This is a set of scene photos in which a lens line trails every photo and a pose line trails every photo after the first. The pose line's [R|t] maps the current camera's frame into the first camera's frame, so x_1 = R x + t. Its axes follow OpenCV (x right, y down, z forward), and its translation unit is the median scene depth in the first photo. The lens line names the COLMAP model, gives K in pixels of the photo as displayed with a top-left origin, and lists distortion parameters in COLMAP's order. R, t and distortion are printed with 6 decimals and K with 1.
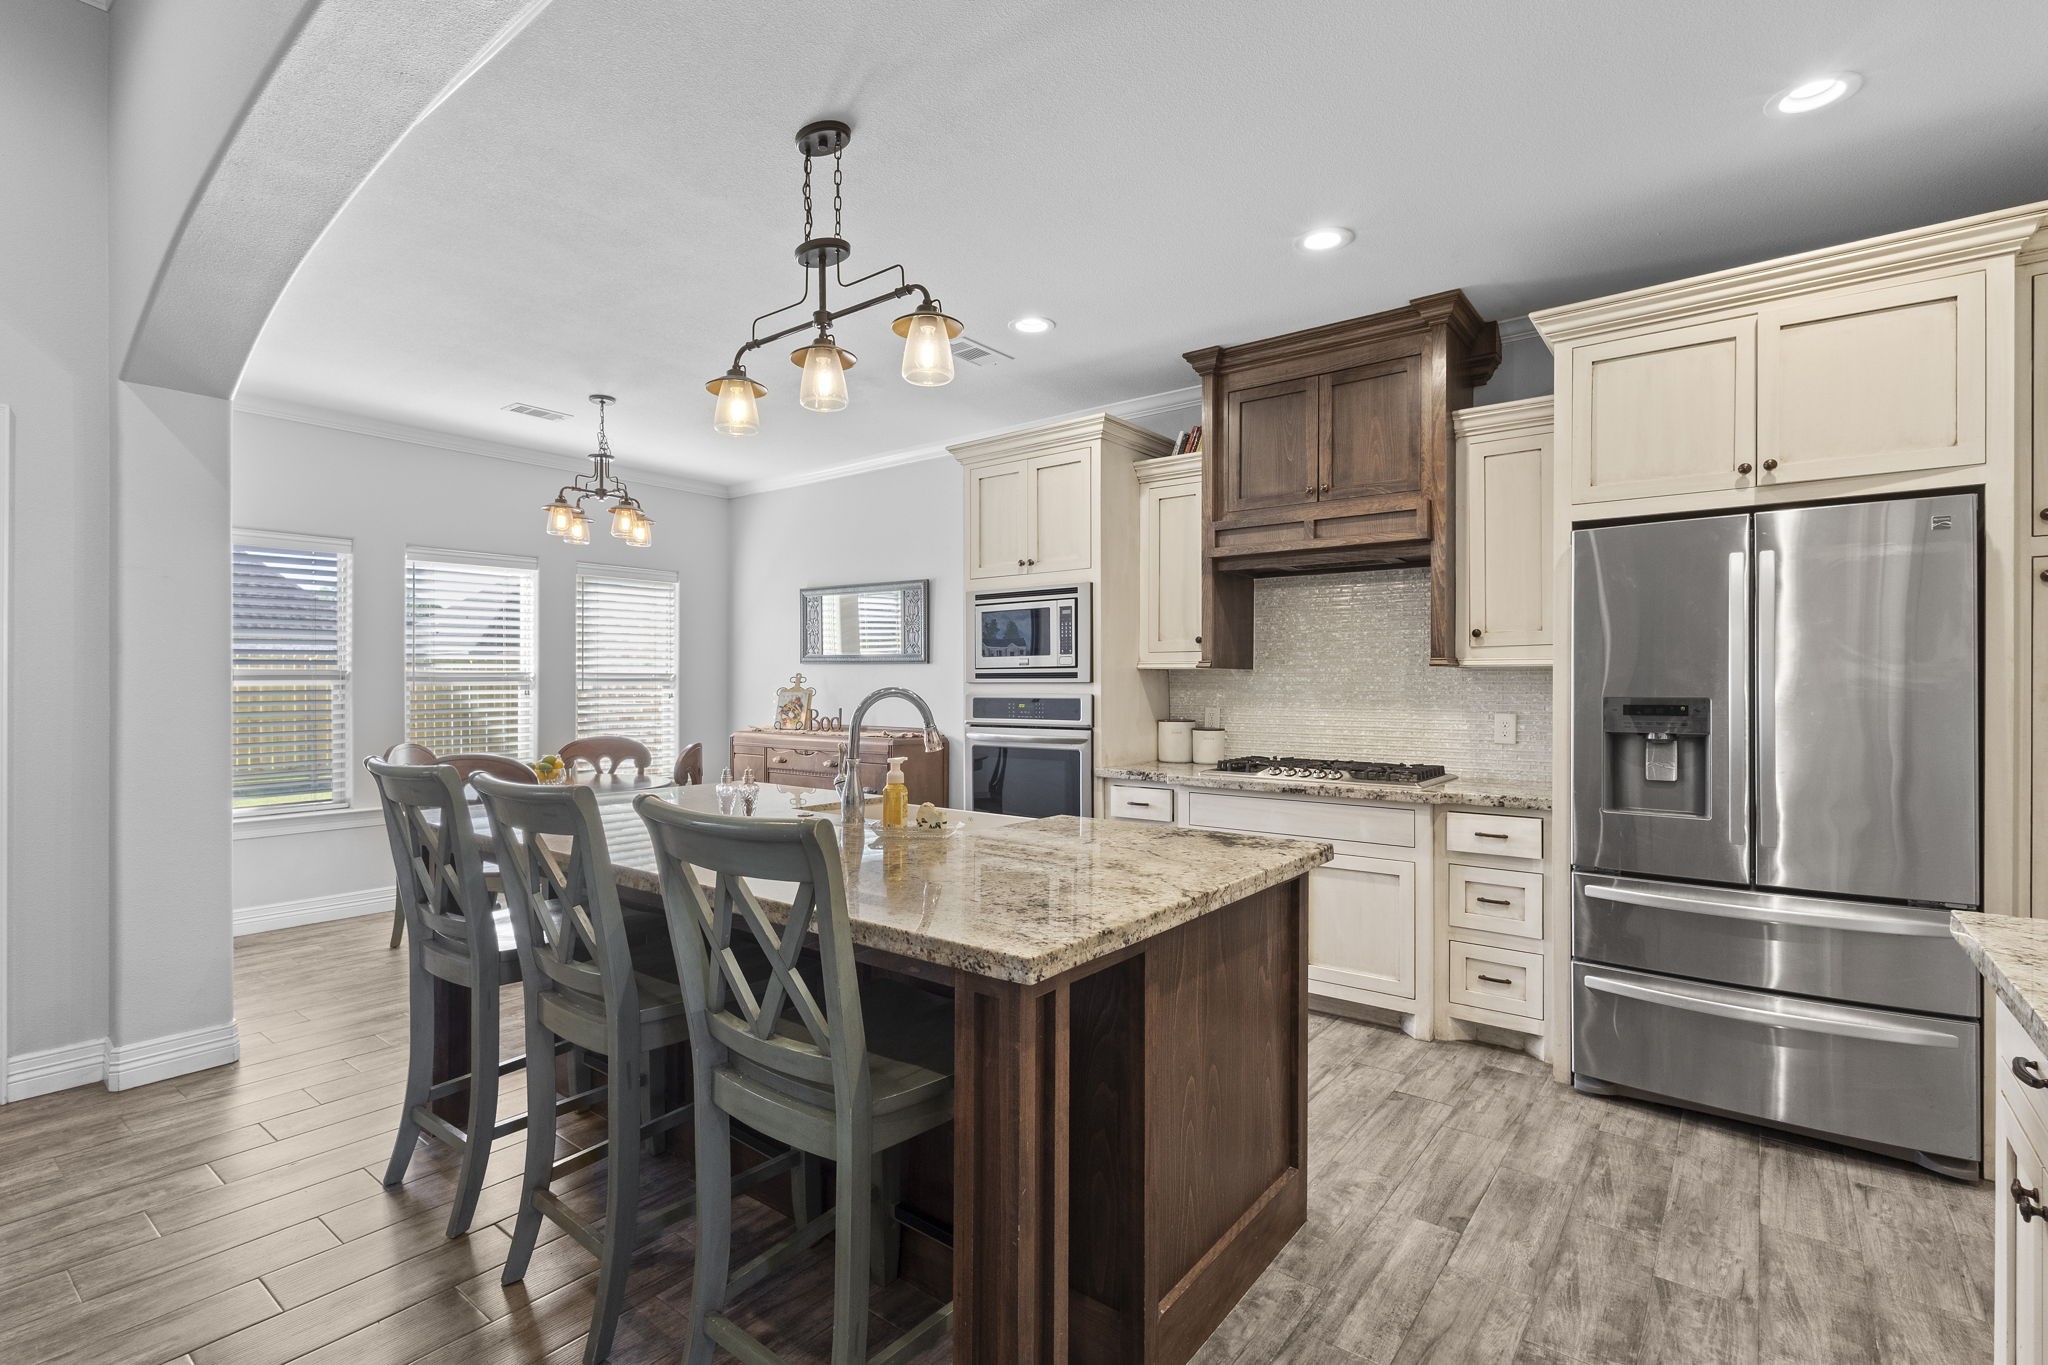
lens RADIAL K [[946.6, 0, 1018.9], [0, 946.6, 685.4], [0, 0, 1]] dist [0.004647, -0.001539]
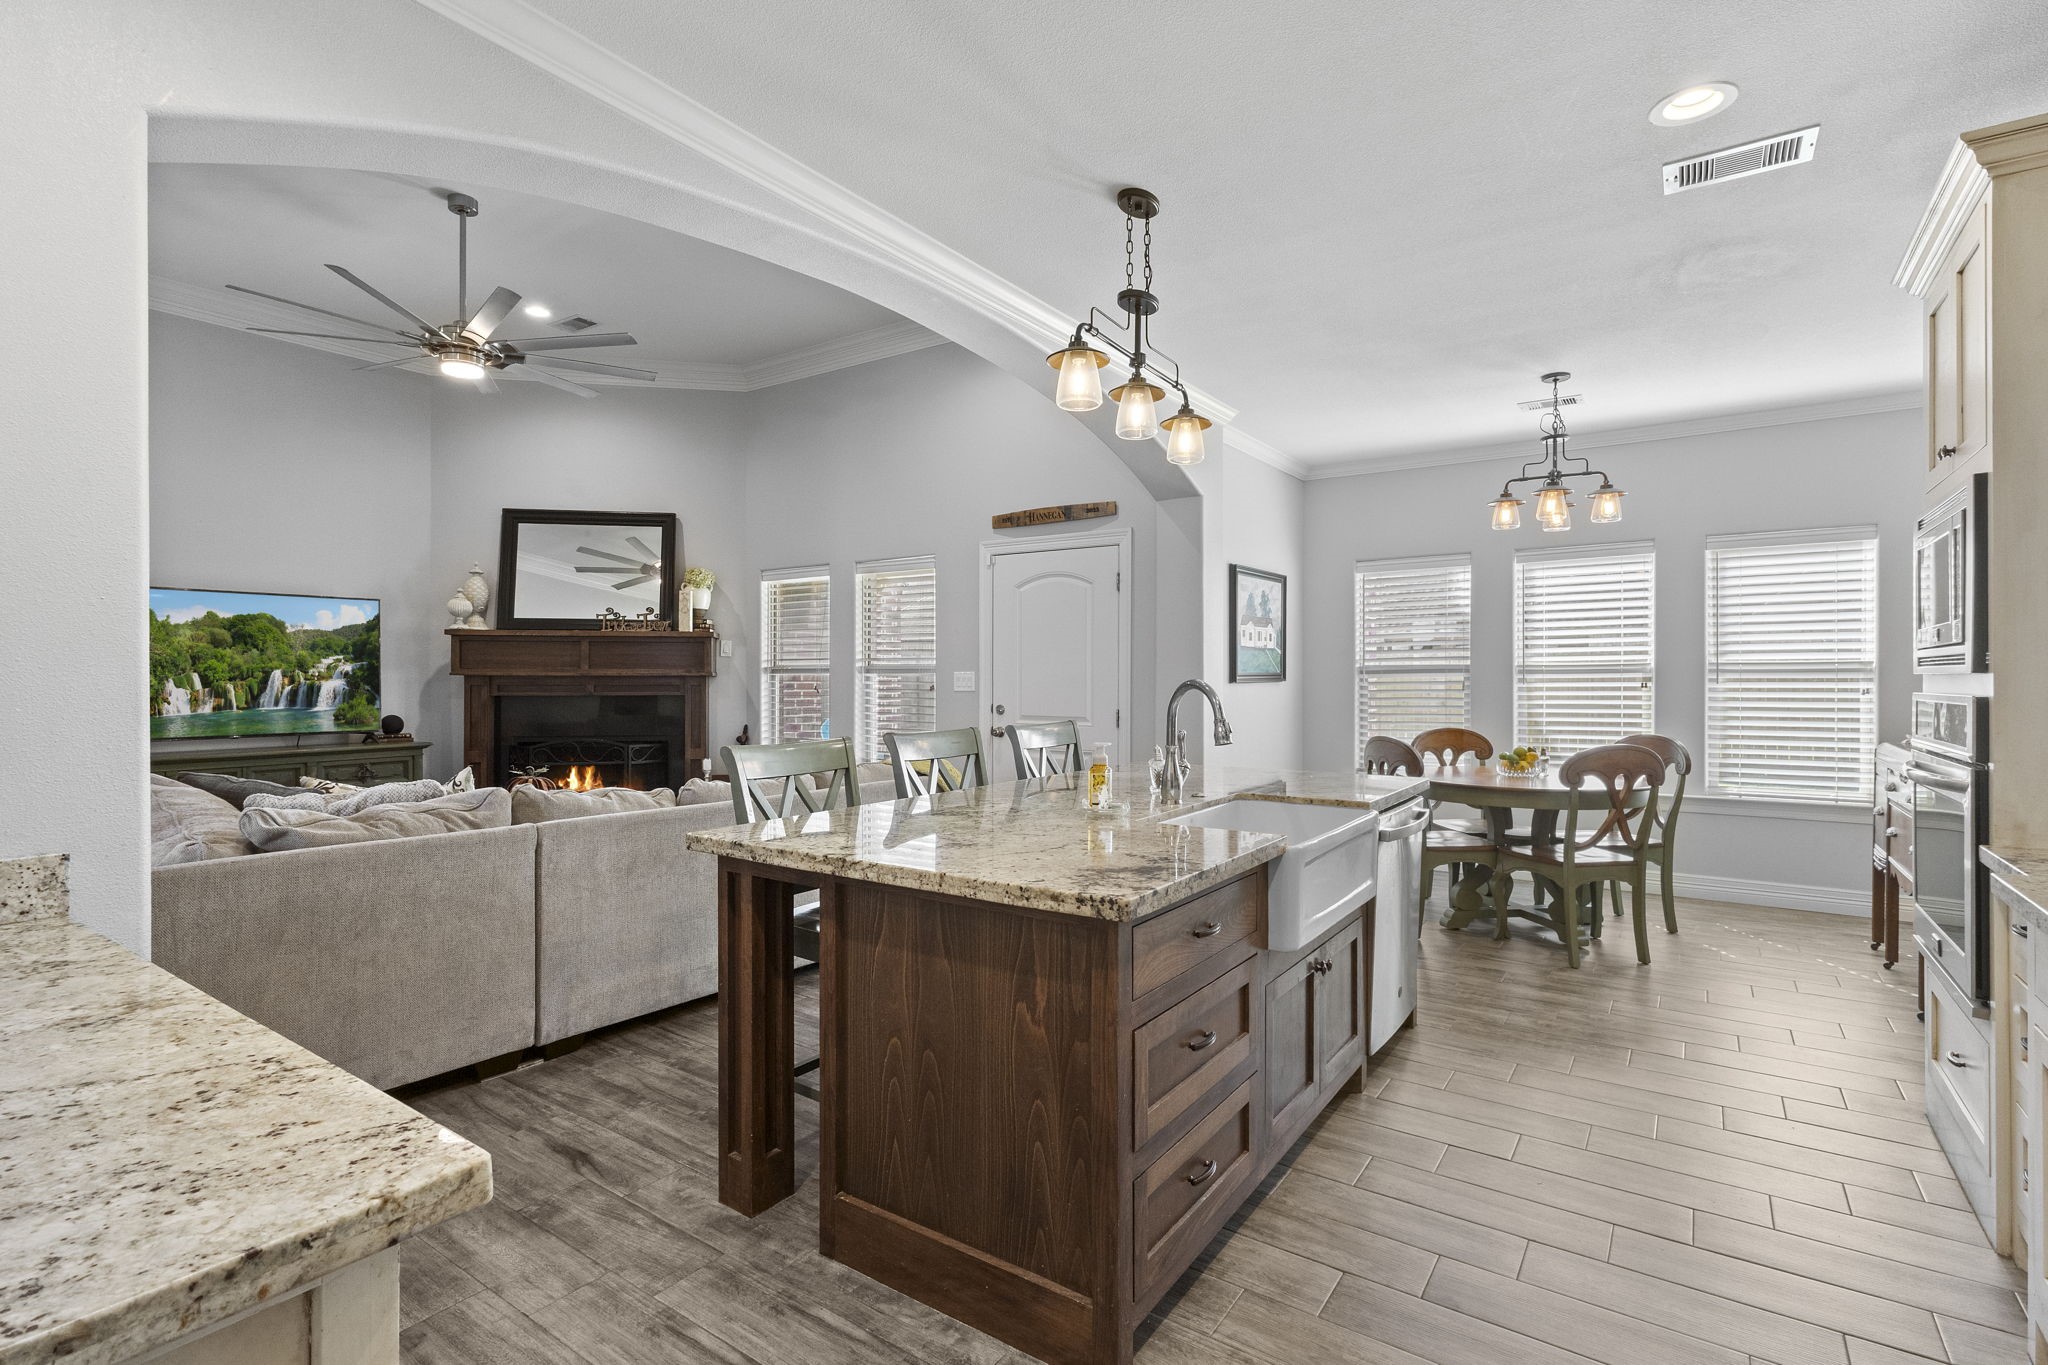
lens RADIAL K [[946.6, 0, 1010.7], [0, 946.6, 678.2], [0, 0, 1]] dist [0.004647, -0.001539]
pose [[0.050390, 0.001877, -0.998728, 0.604971], [-0.001984, 0.999996, 0.001779, -0.000527], [0.998728, 0.001892, 0.050393, 0.511182]]
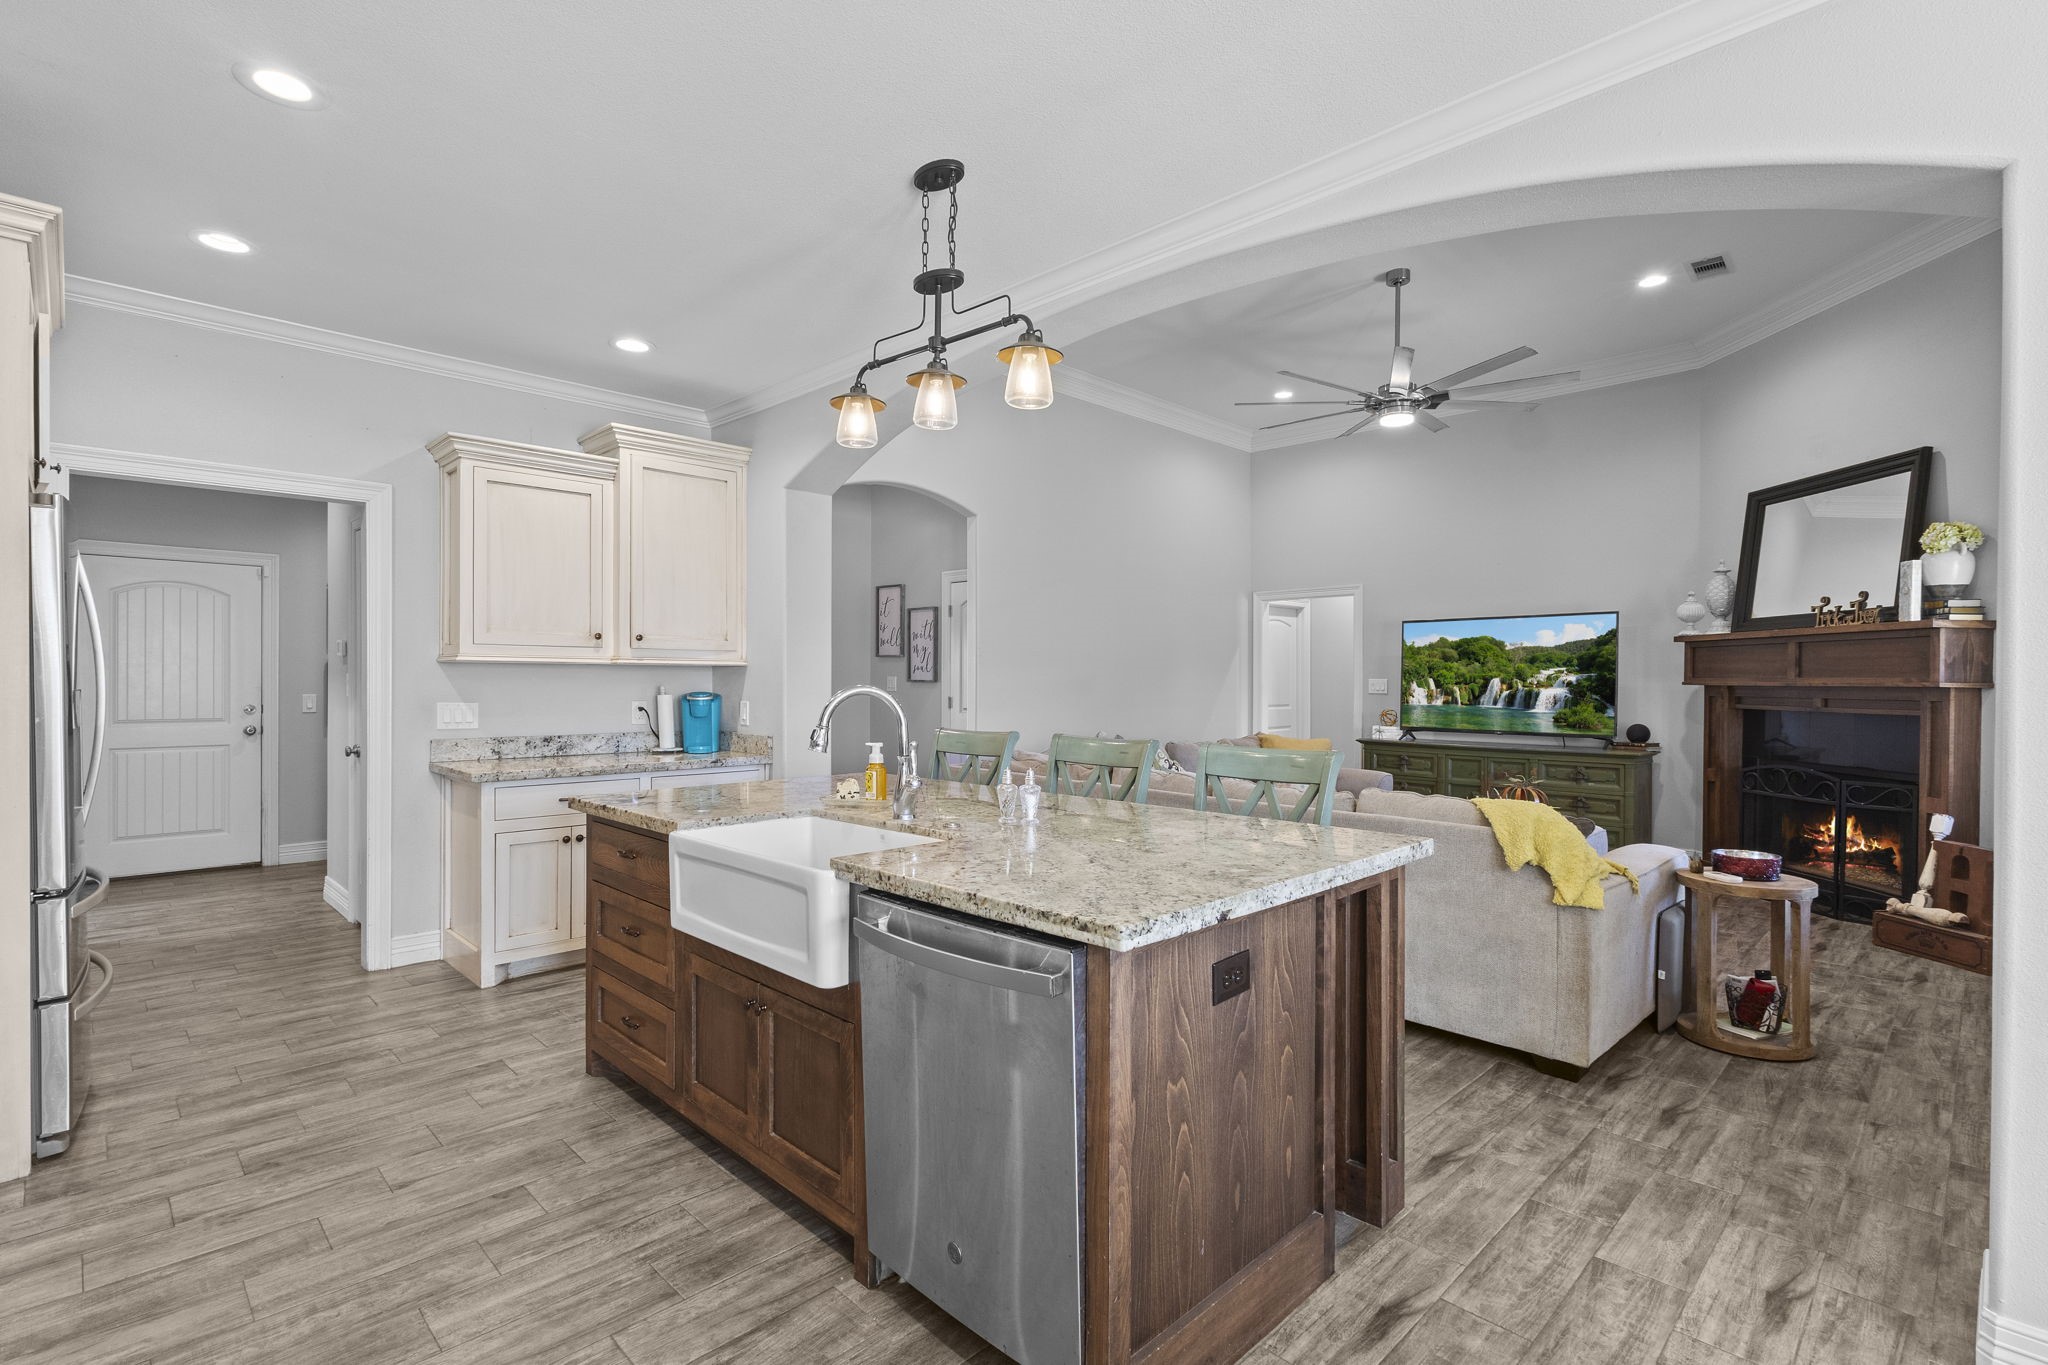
lens RADIAL K [[946.6, 0, 1008.4], [0, 946.6, 680.3], [0, 0, 1]] dist [0.004647, -0.001539]
pose [[-0.991213, -0.006797, 0.132098, -0.277665], [-0.007059, 0.999974, -0.001516, -0.001567], [-0.132084, -0.002436, -0.991235, 1.327880]]
